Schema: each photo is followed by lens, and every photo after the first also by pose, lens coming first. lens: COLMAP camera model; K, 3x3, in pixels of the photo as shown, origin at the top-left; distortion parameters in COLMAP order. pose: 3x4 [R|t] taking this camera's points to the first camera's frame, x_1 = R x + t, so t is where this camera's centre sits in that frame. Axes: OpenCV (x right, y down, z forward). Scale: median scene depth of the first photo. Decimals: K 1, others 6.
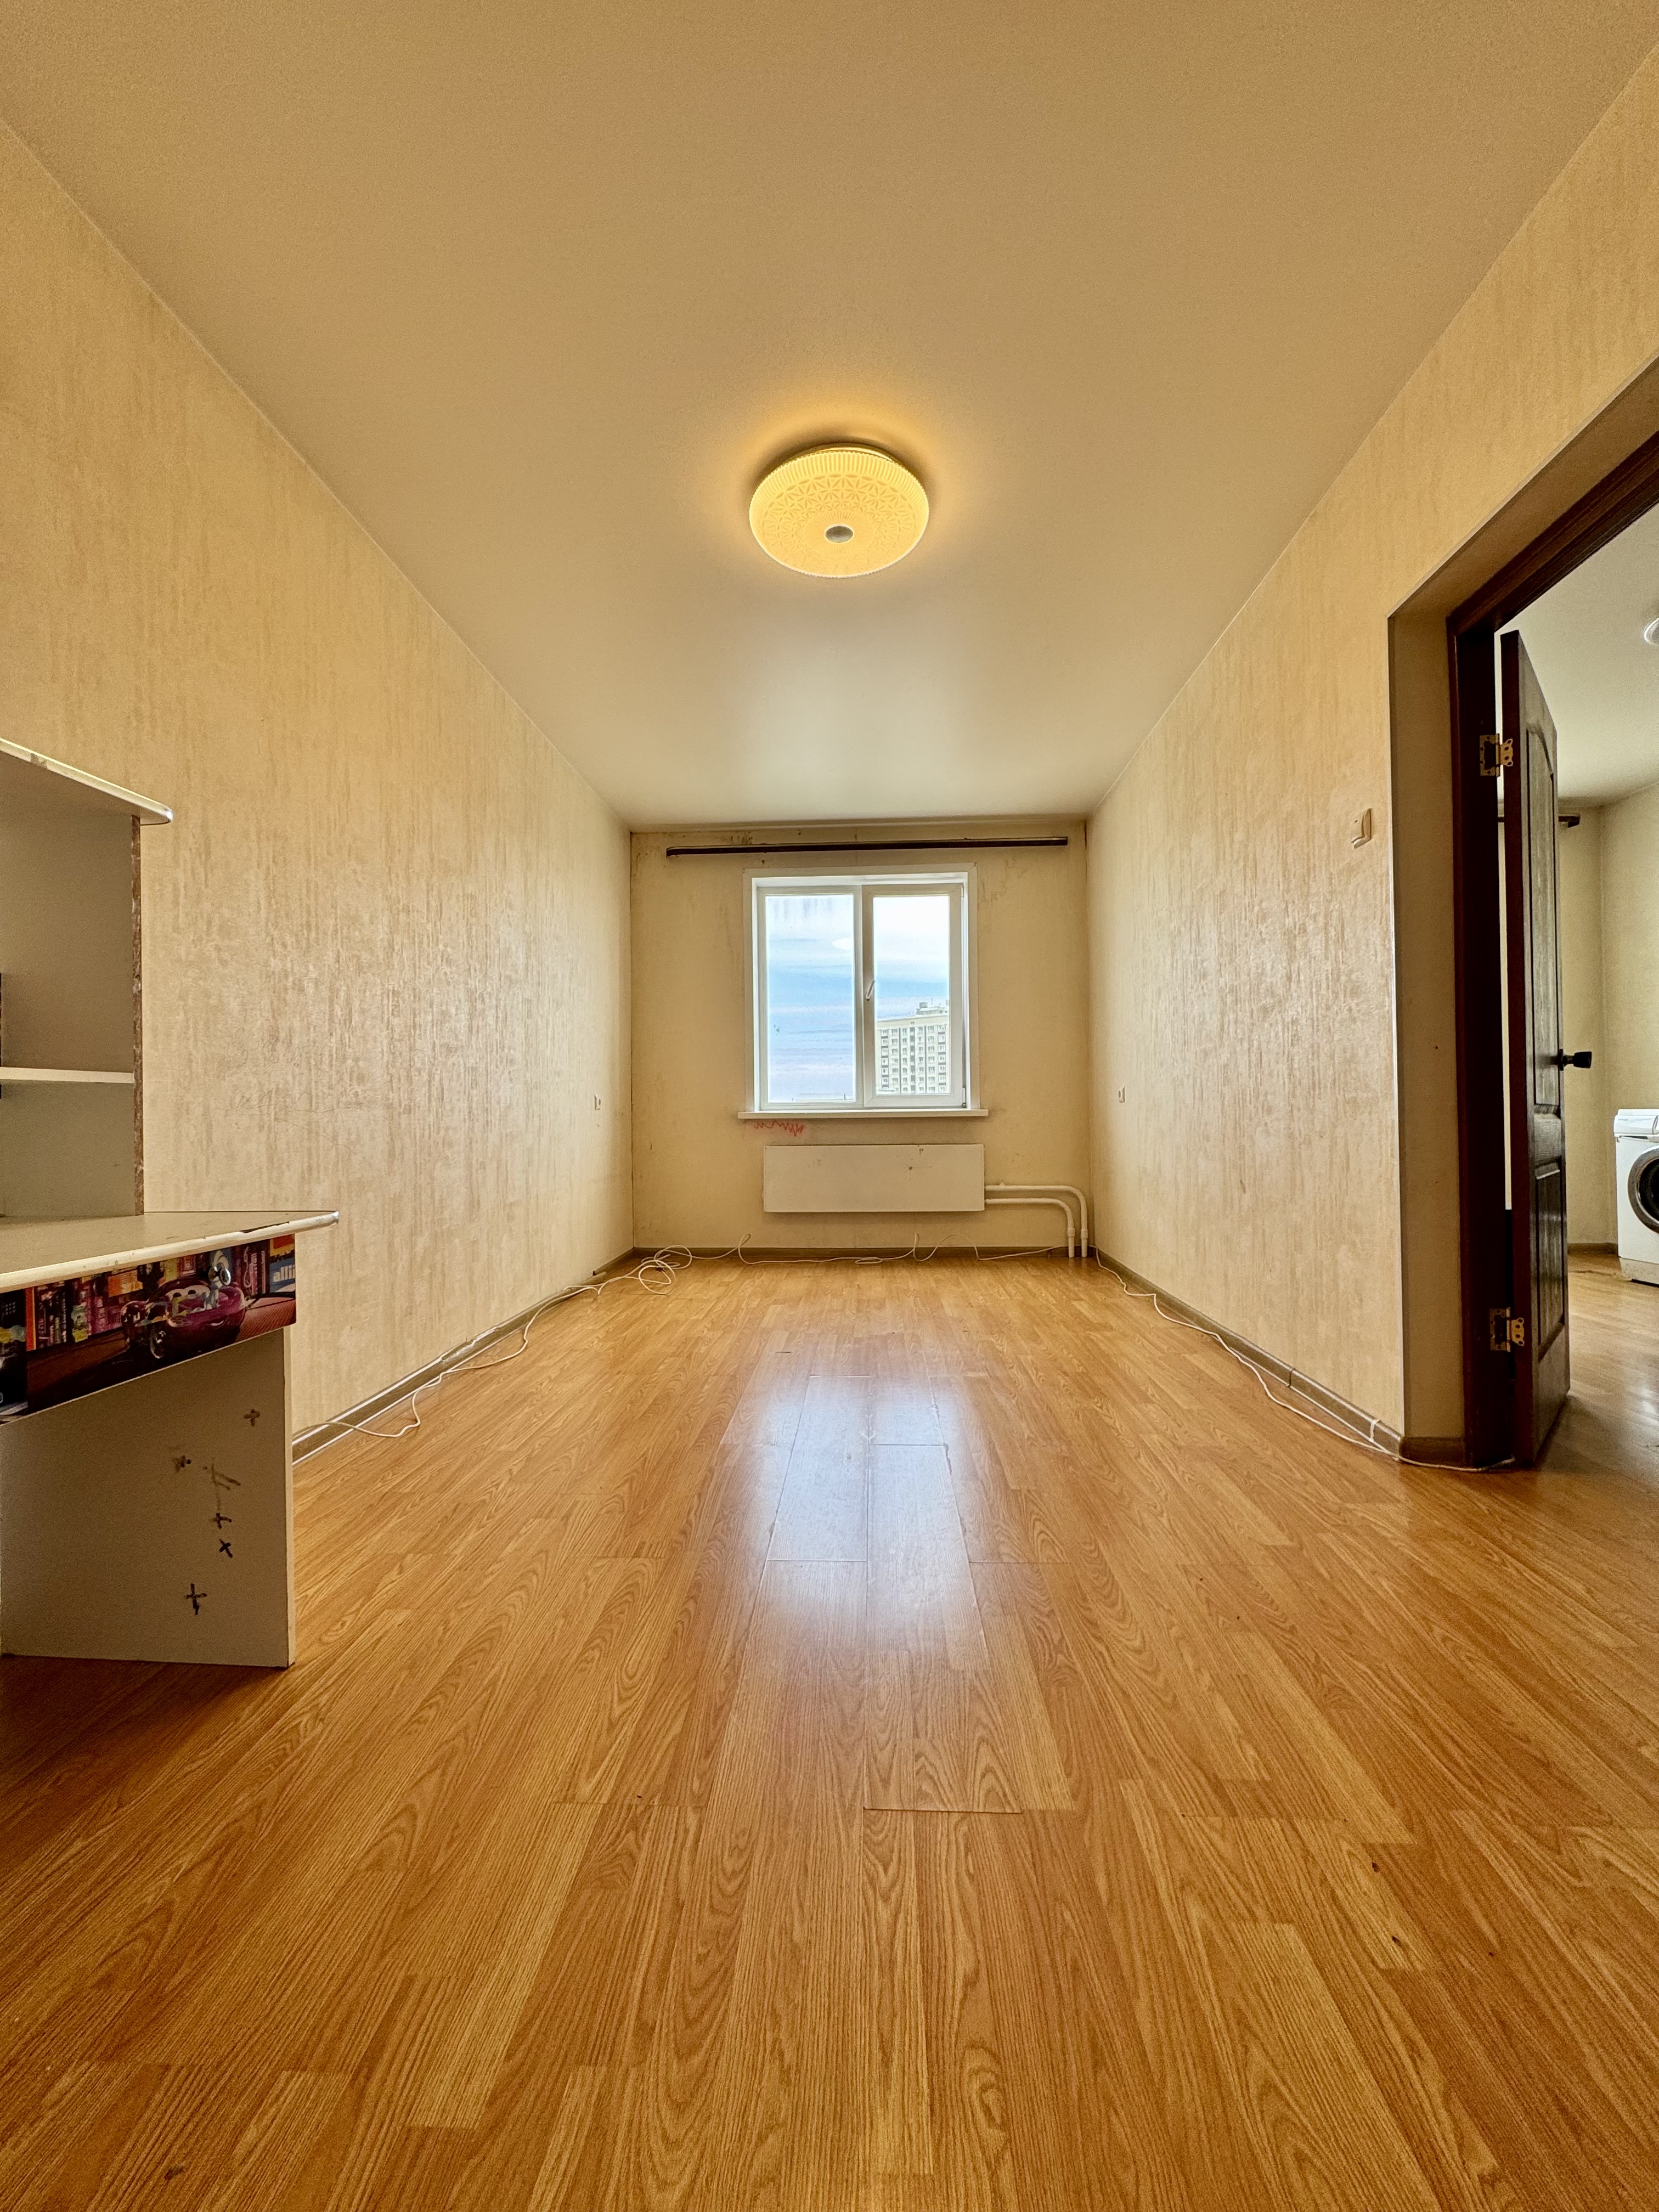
lens RADIAL K [[883.2, 0, 829.5], [0, 883.2, 1106.0], [0, 0, 1]] dist [-0.004061, 0.000524]
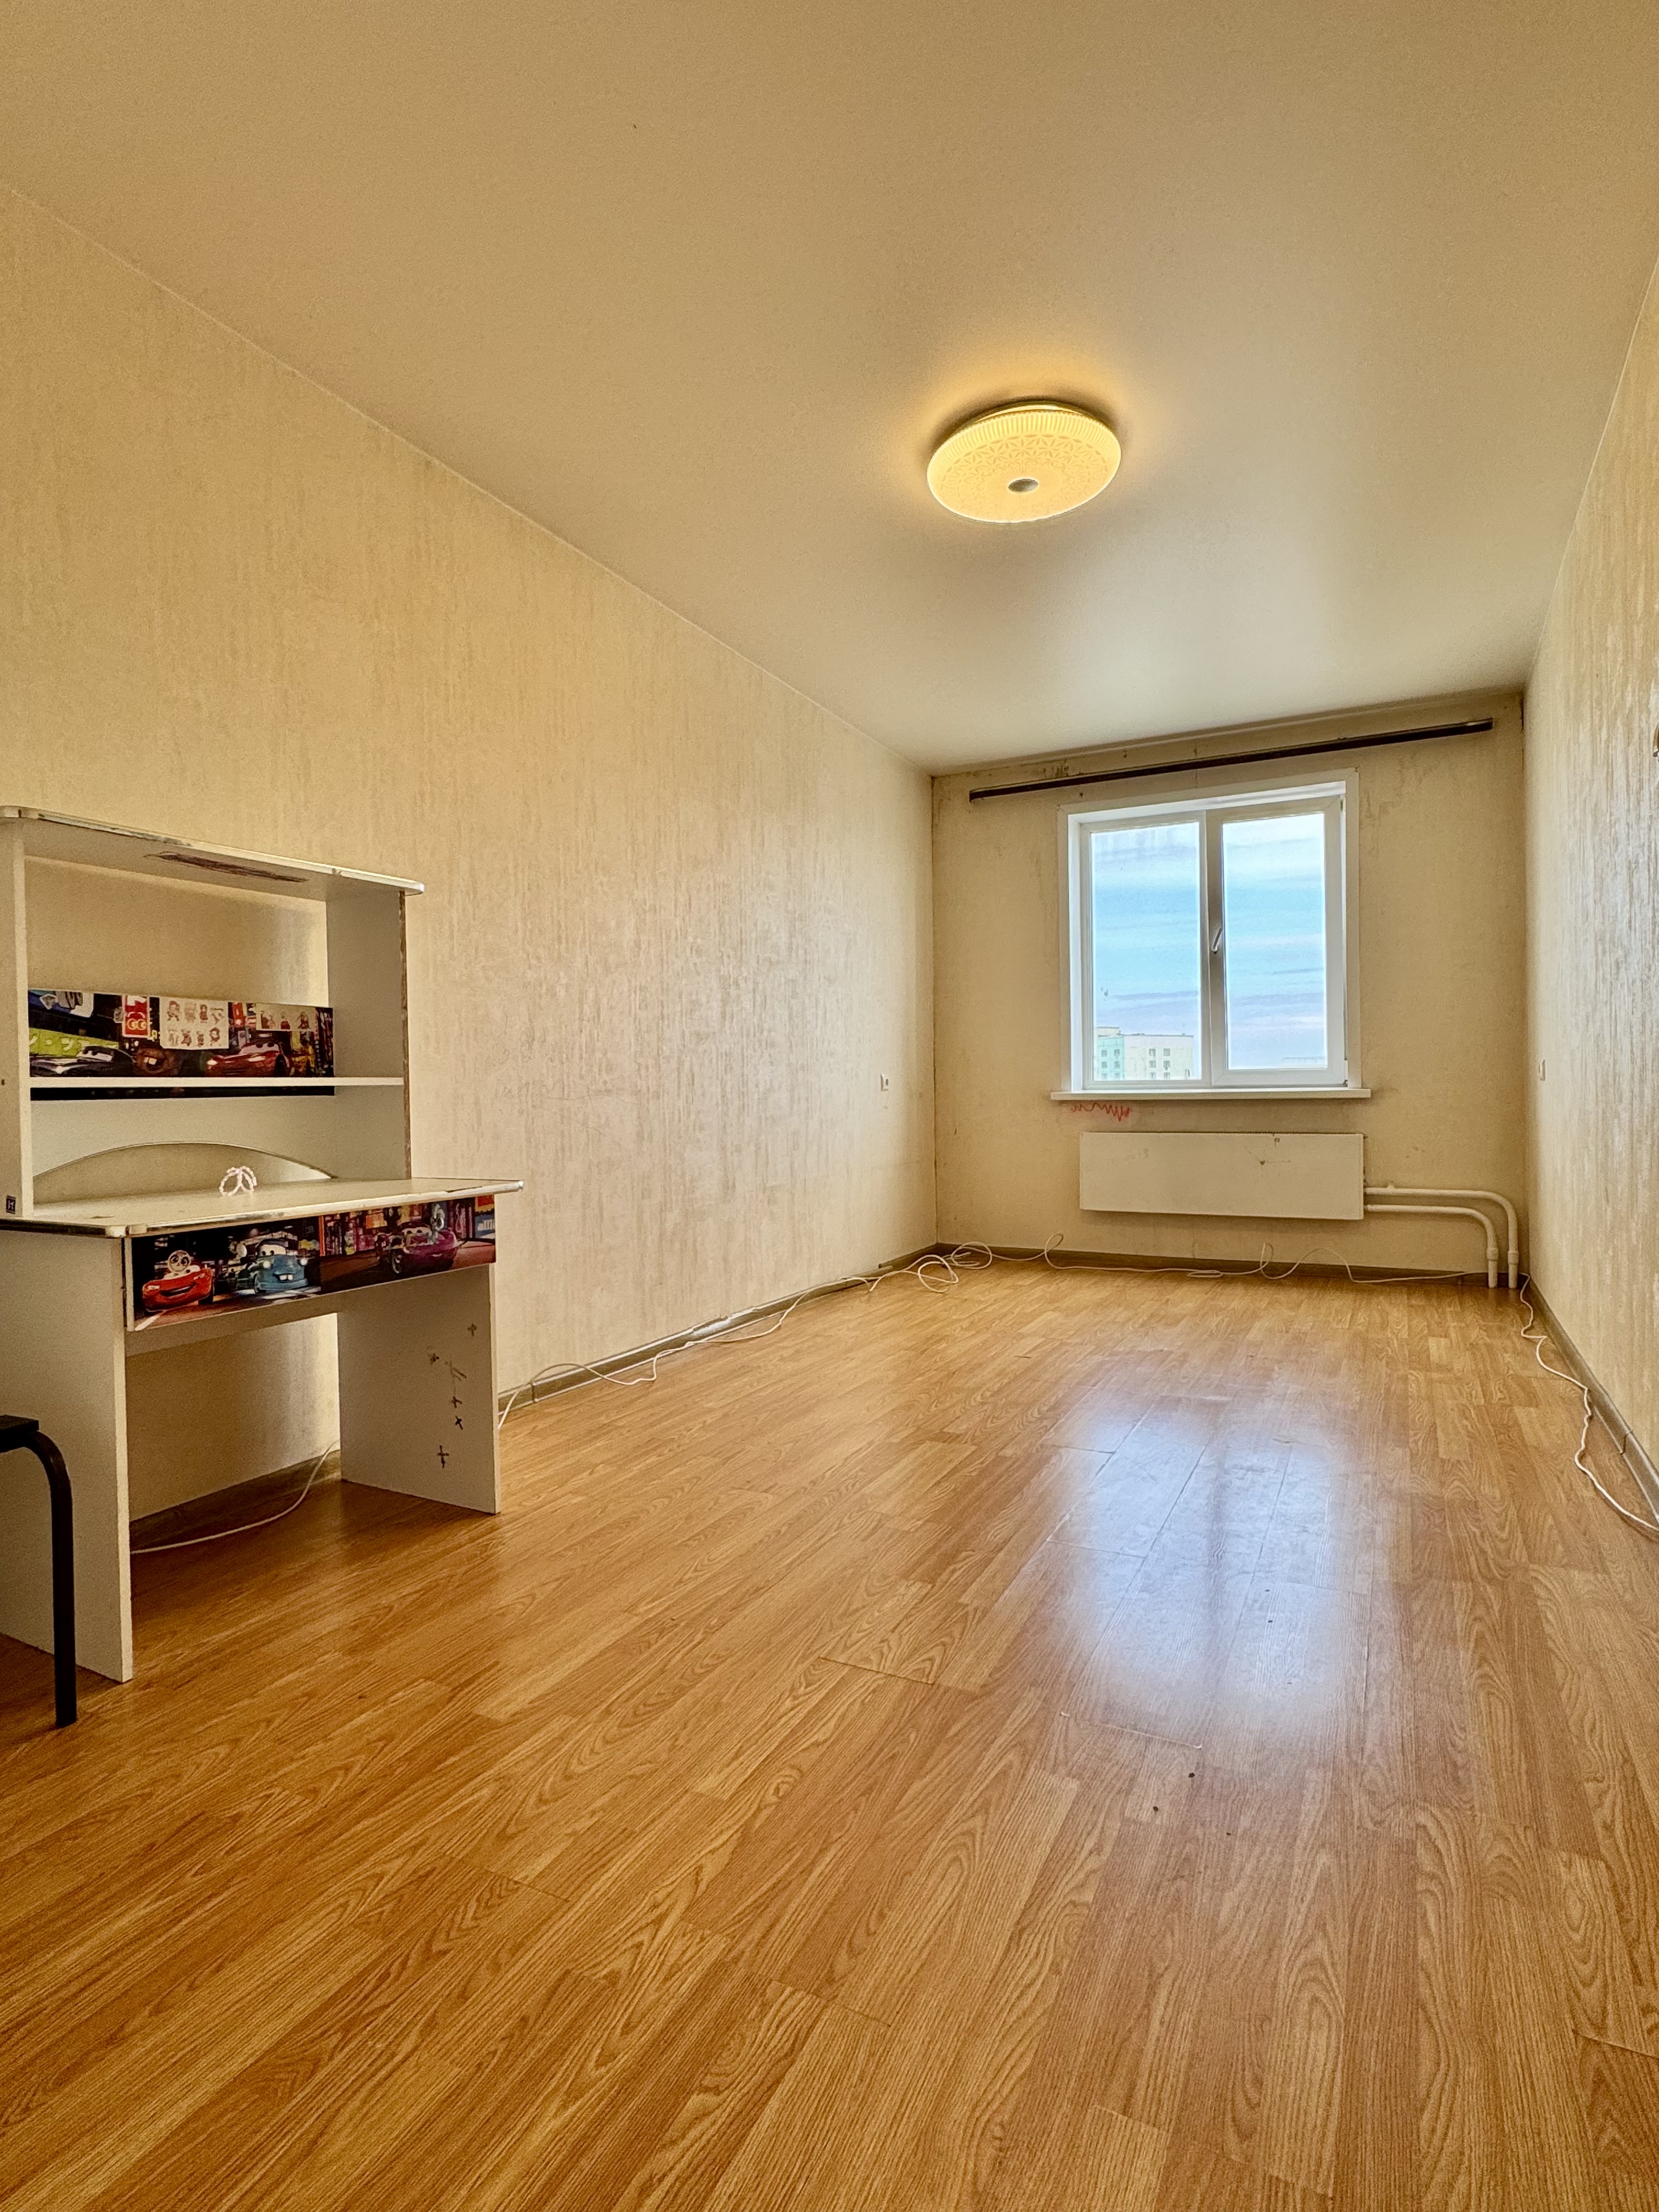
lens RADIAL K [[1146.0, 0, 829.5], [0, 1146.0, 1106.0], [0, 0, 1]] dist [-0.007710, -0.000865]
pose [[0.913019, 0.005113, -0.407886, 0.294817], [0.005952, 0.999648, 0.025855, -0.018359], [0.407875, -0.026034, 0.912667, -0.197917]]
